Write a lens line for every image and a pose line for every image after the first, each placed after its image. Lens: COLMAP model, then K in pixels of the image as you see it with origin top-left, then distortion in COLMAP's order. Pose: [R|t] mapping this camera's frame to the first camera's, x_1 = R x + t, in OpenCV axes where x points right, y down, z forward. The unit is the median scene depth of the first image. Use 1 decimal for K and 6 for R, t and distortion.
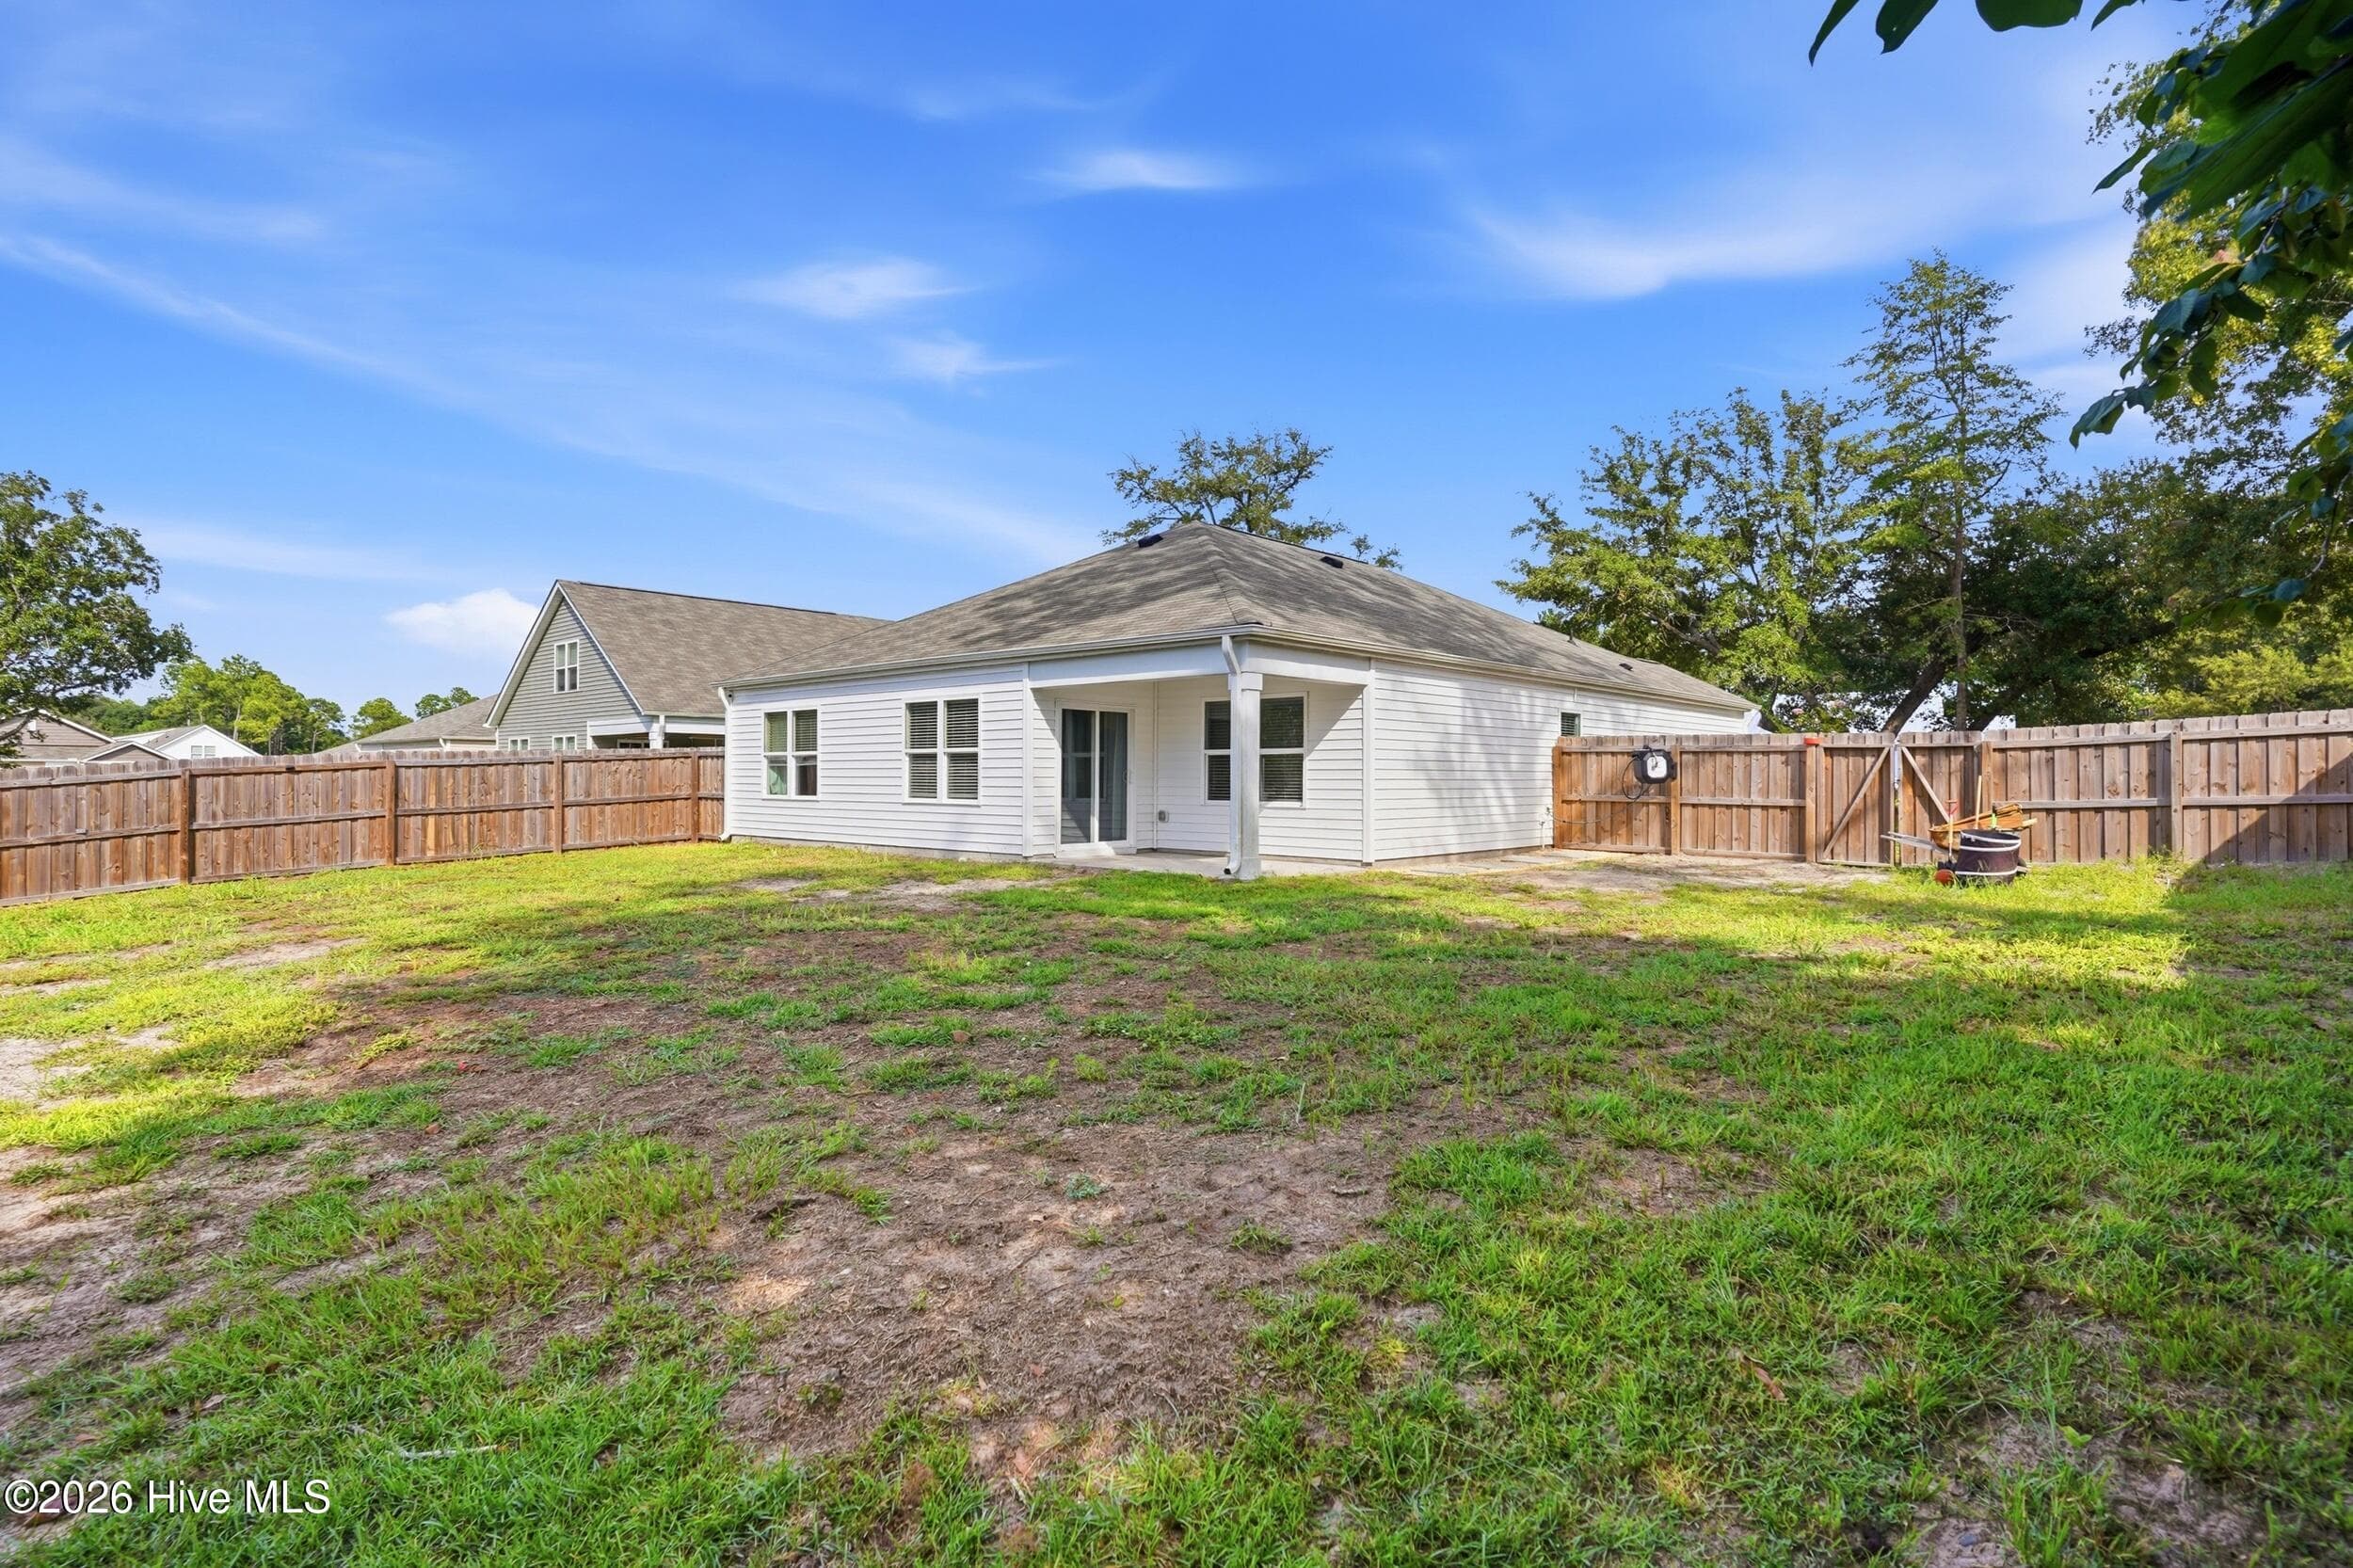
lens RADIAL K [[1160.4, 0, 1176.5], [0, 1160.4, 784.0], [0, 0, 1]] dist [-0.001488, -0.000065]
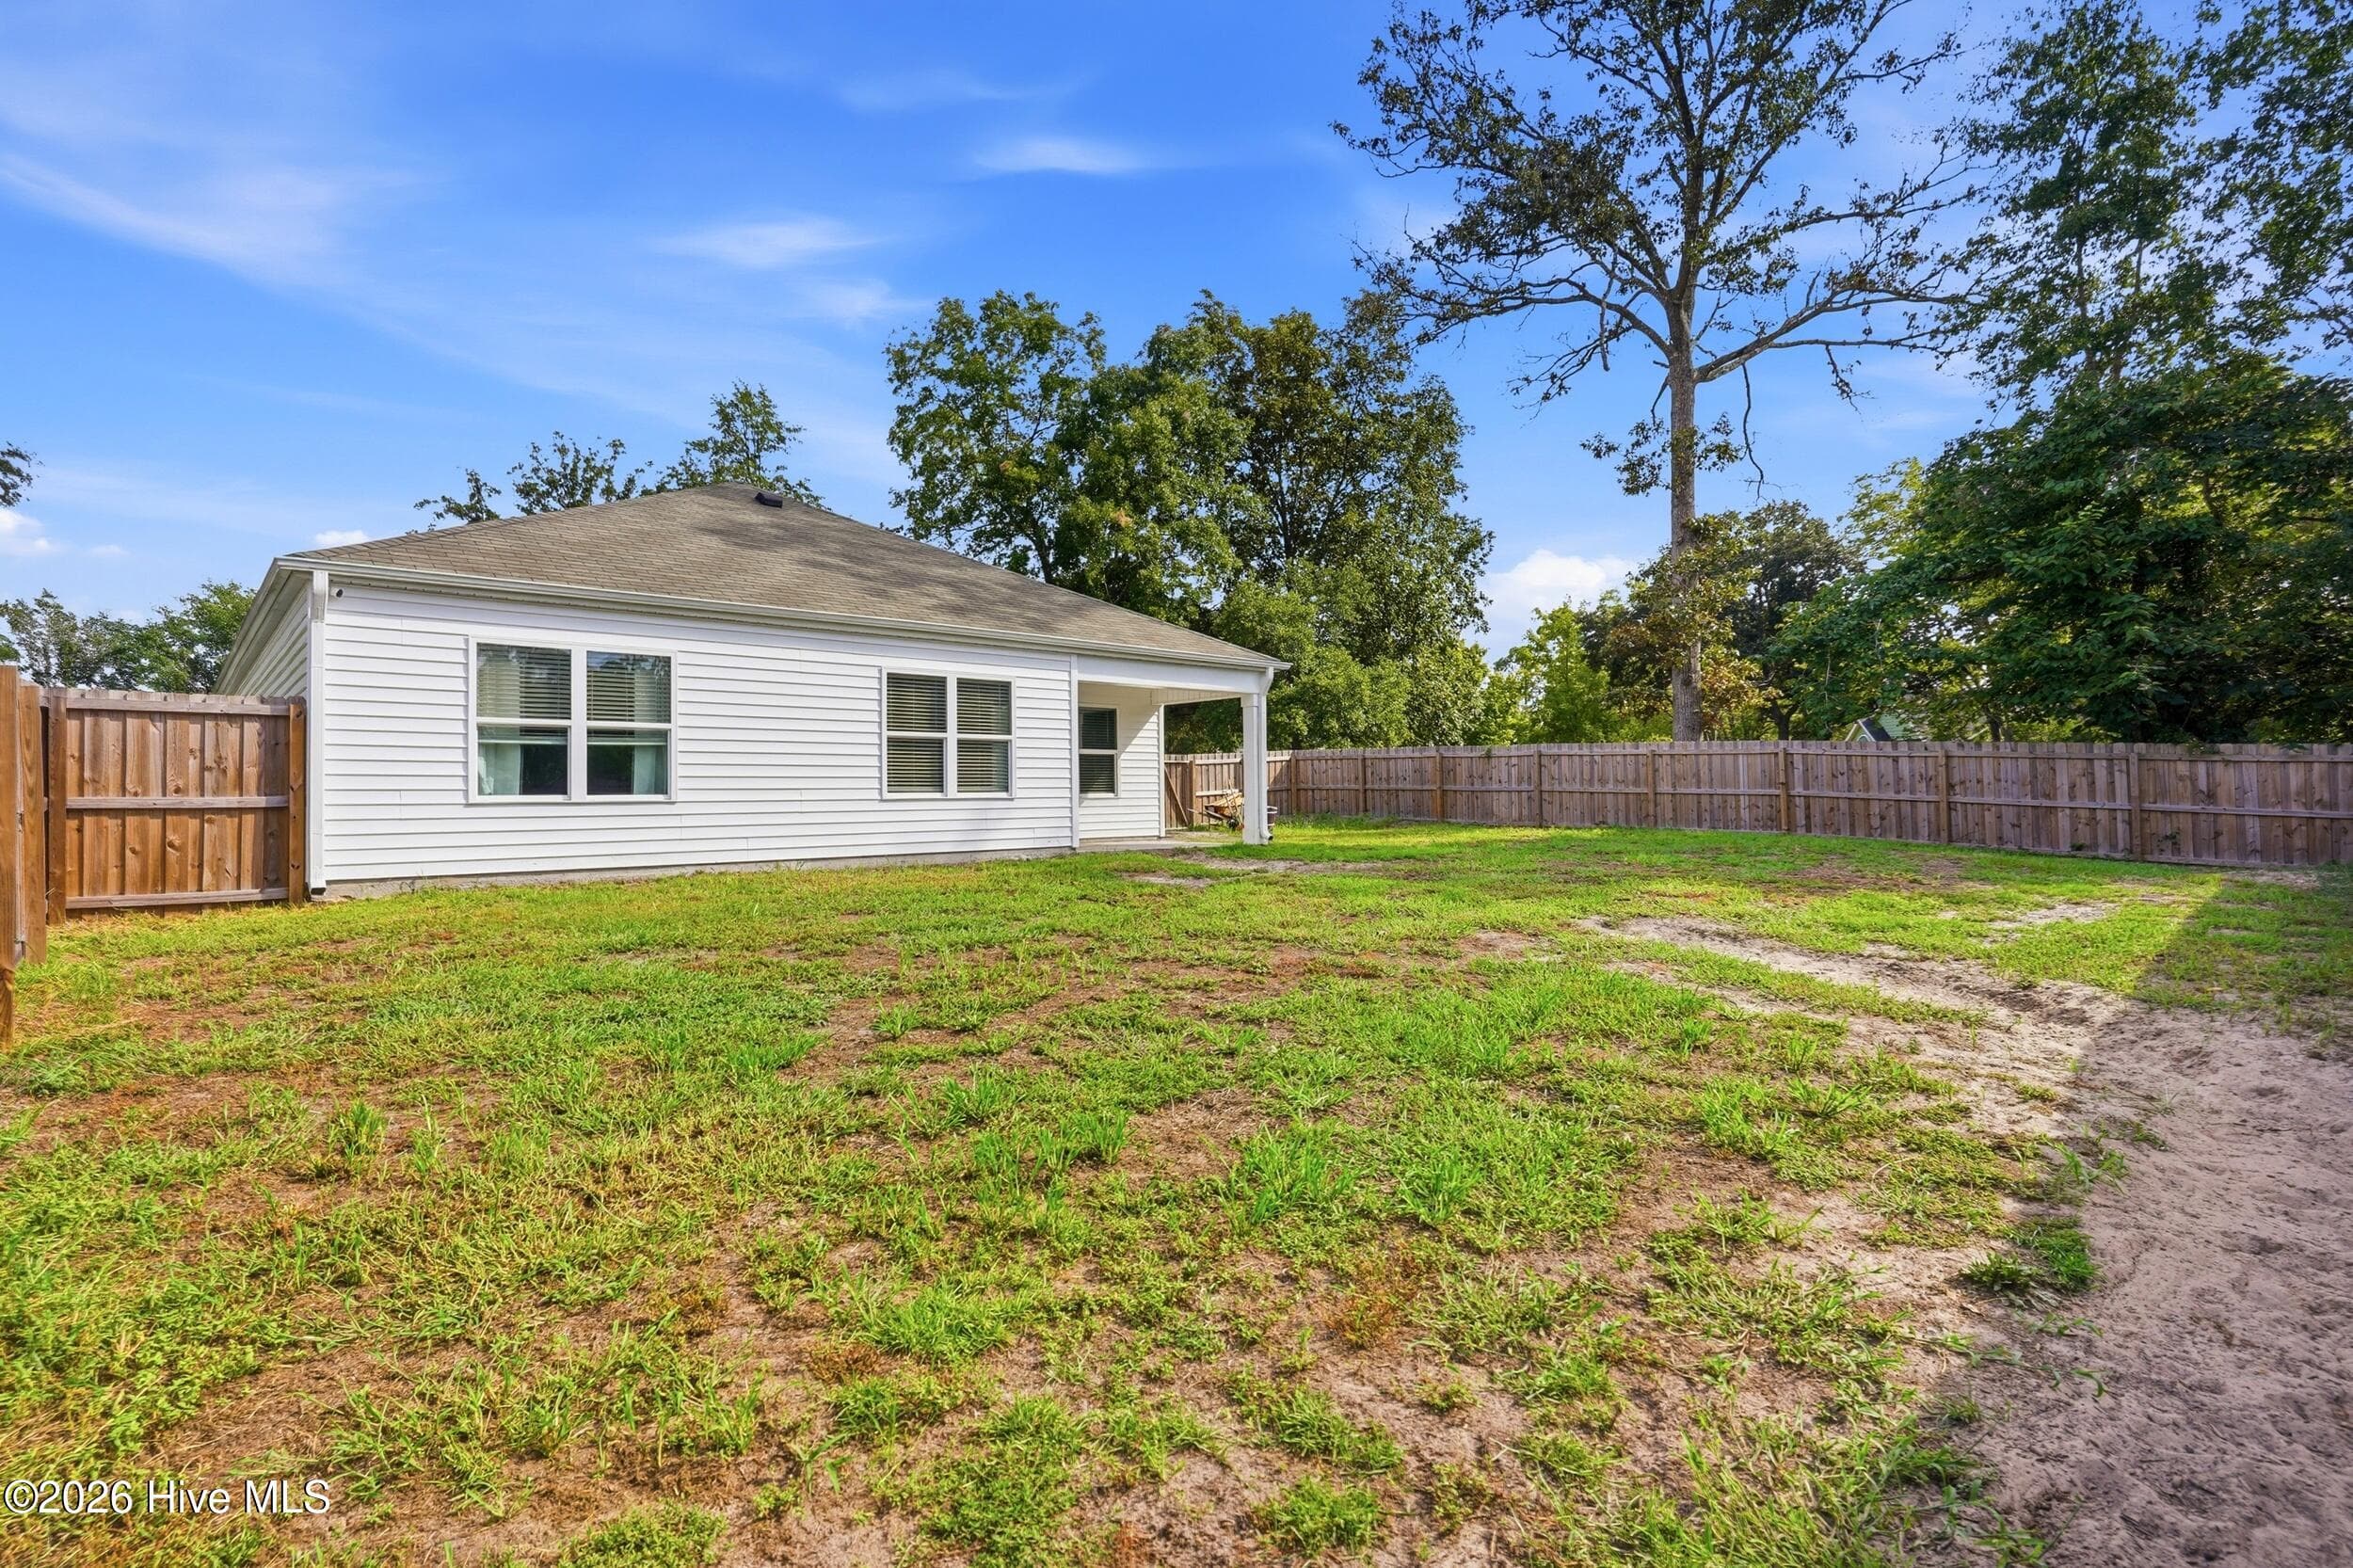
lens RADIAL K [[1134.9, 0, 1176.5], [0, 1134.9, 784.0], [0, 0, 1]] dist [-0.001685, -0.000018]
pose [[0.097627, 0.008743, 0.995185, -1.018828], [0.018218, 0.999778, -0.010570, 0.018215], [-0.995056, 0.019162, 0.097446, 0.759157]]
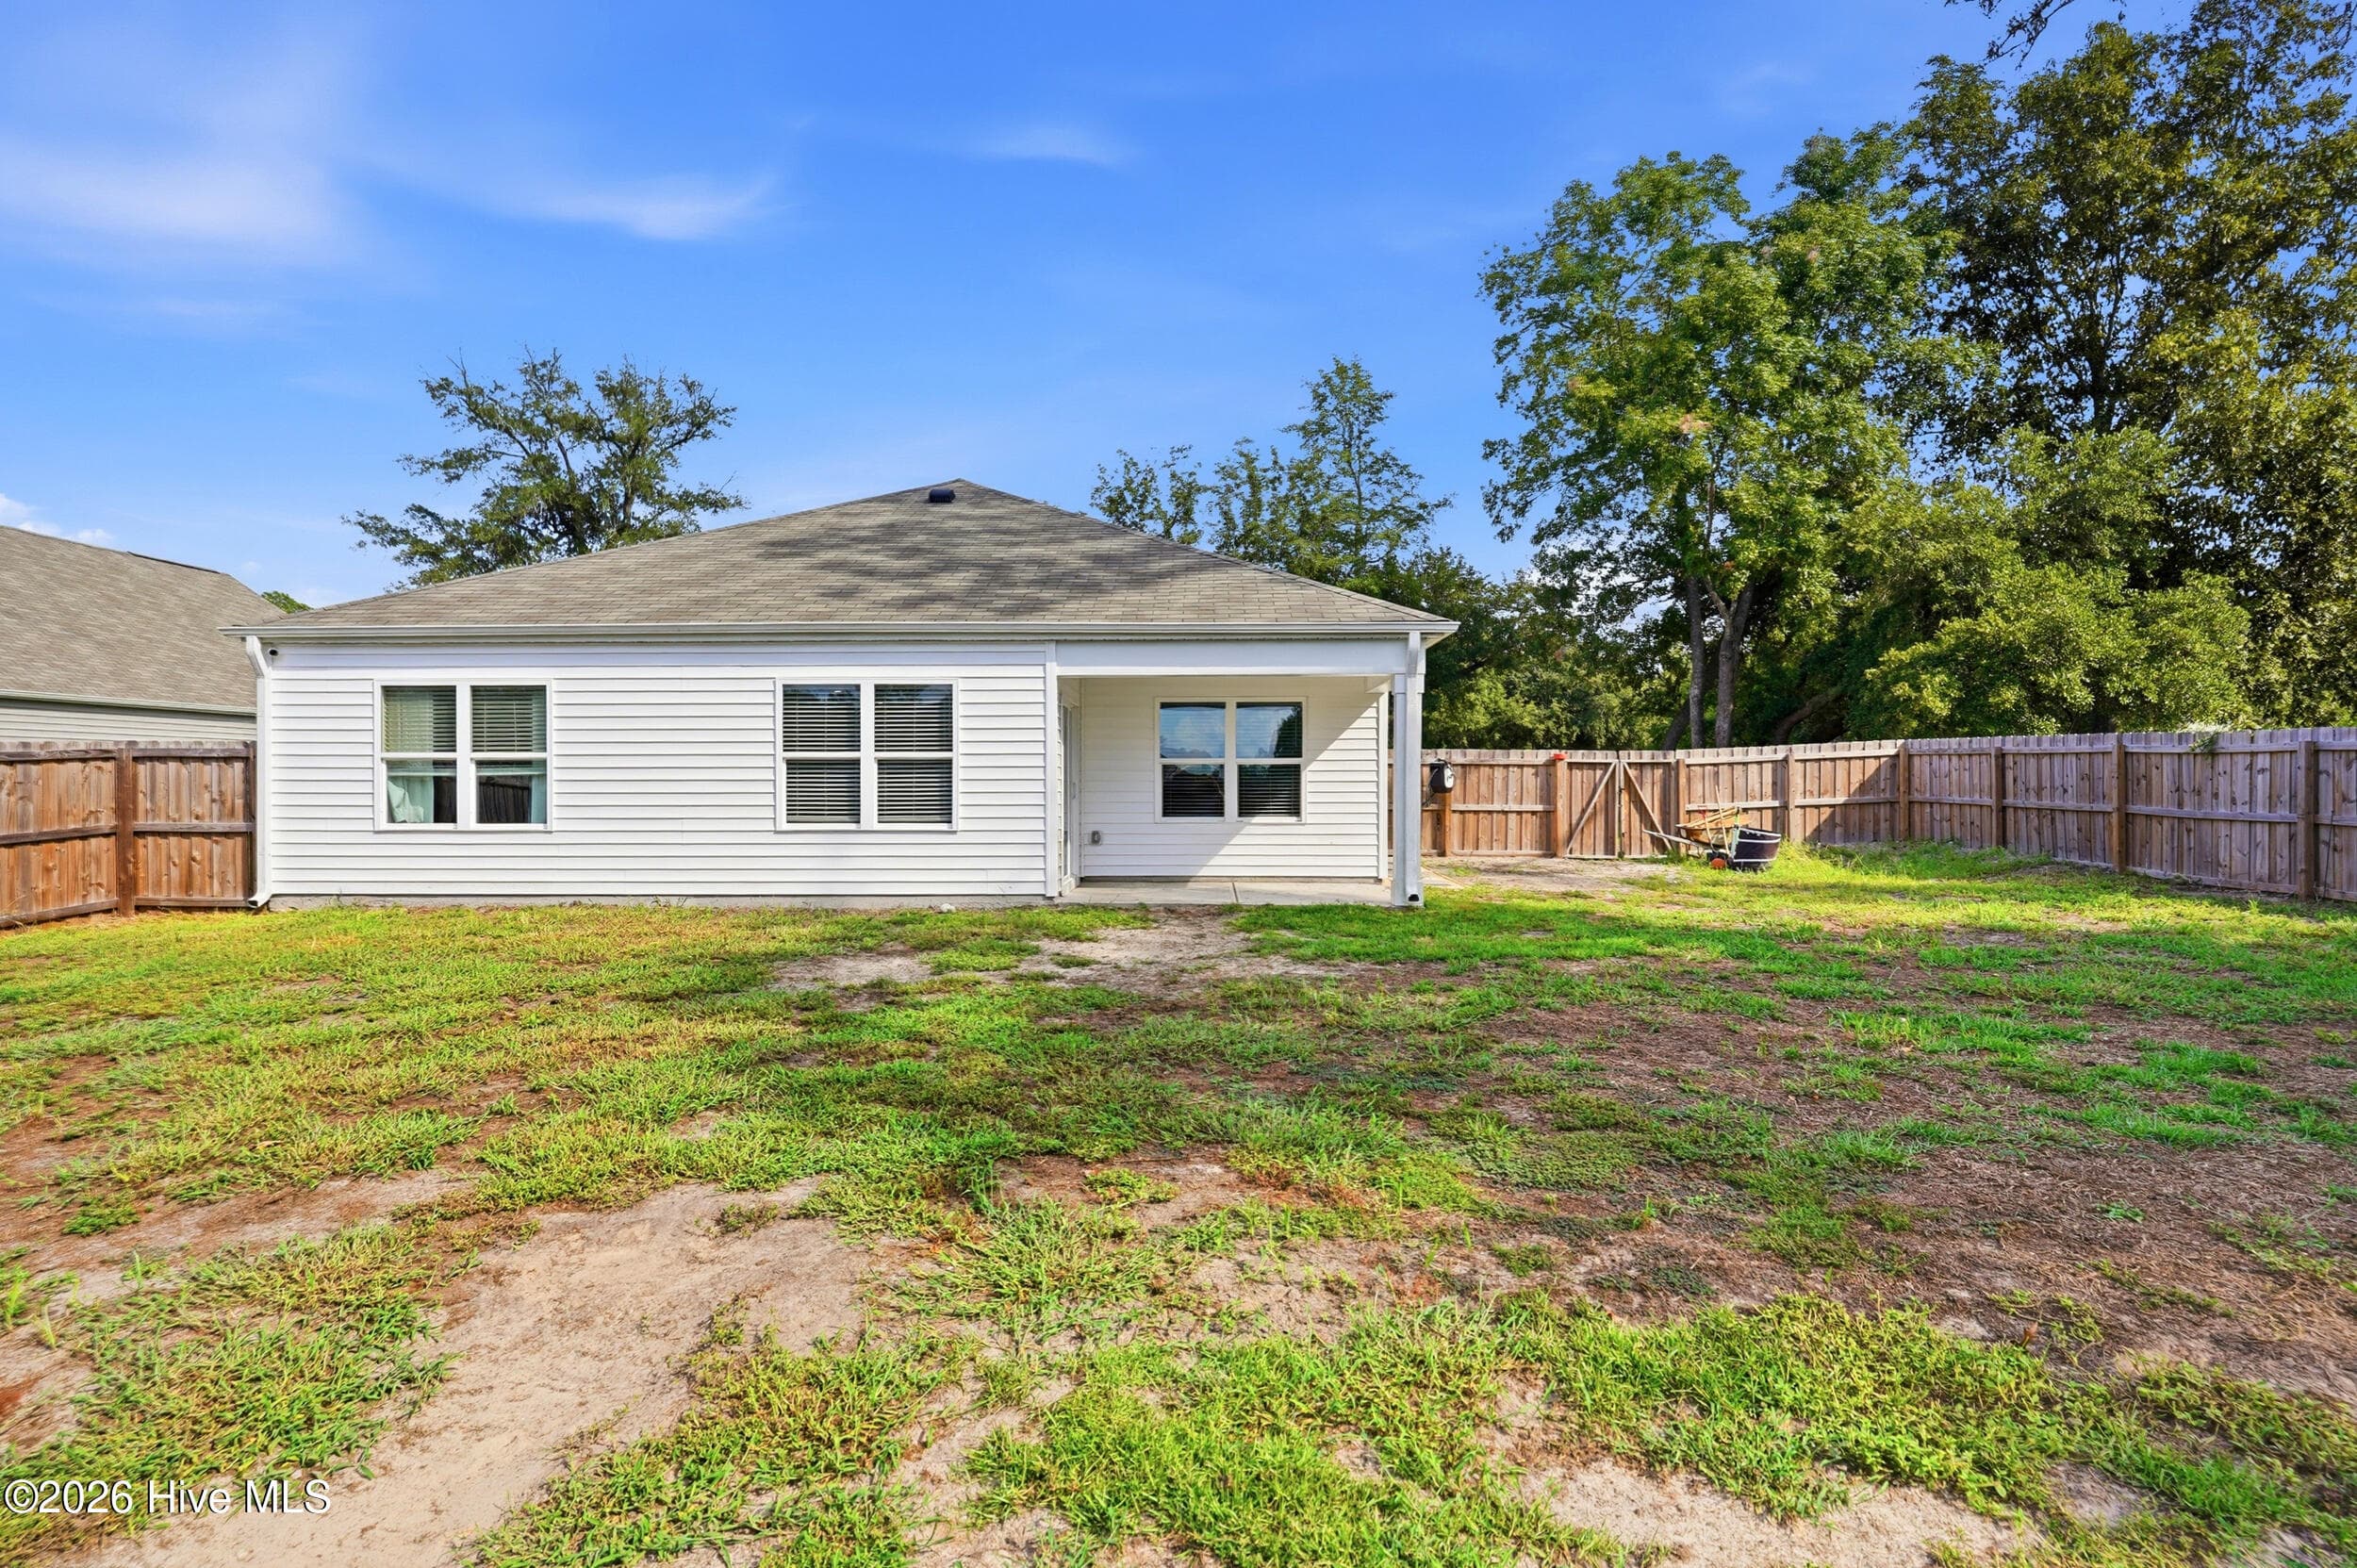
lens RADIAL K [[1162.4, 0, 1178.5], [0, 1162.4, 784.0], [0, 0, 1]] dist [-0.001488, -0.000065]
pose [[0.754021, -0.003790, 0.656839, -0.527502], [0.006936, 0.999974, -0.002192, -0.008617], [-0.656814, 0.006208, 0.754027, 0.345144]]
